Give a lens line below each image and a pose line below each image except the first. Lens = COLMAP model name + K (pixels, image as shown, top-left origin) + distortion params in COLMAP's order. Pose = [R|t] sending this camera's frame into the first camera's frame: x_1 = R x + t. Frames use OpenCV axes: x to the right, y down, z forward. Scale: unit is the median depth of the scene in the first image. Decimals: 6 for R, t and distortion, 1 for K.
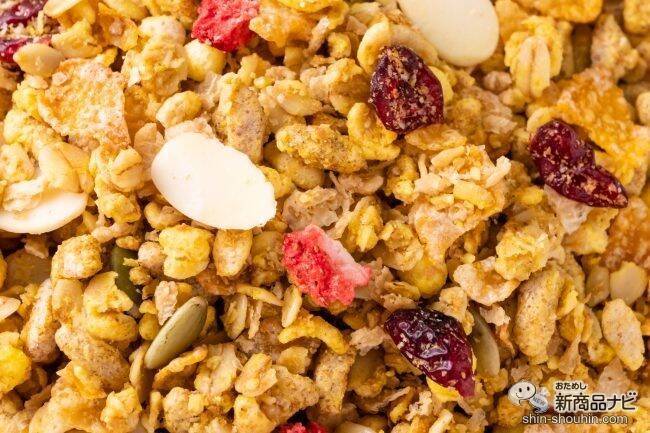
lens RADIAL K [[2239.1, 0, 326.1], [0, 2239.1, 215.9], [0, 0, 1]] dist [0.056560, 0.000000]
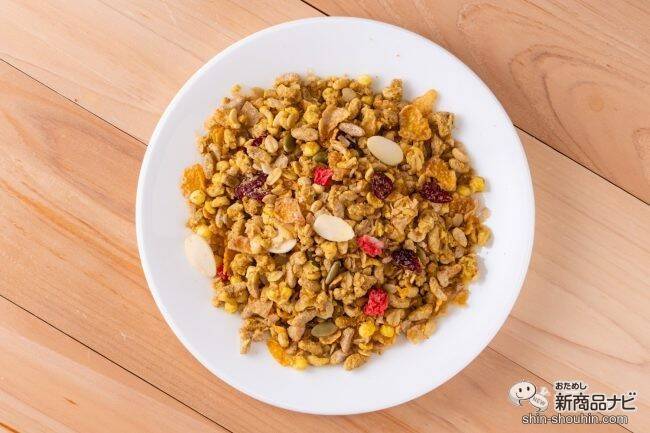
lens RADIAL K [[1783.0, 0, 324.4], [0, 1783.0, 217.0], [0, 0, 1]] dist [0.099993, 0.000000]
pose [[0.972297, -0.231718, 0.030750, -0.140216], [0.217799, 0.945840, 0.240727, -0.671824], [-0.084865, -0.227361, 0.970106, -1.579541]]
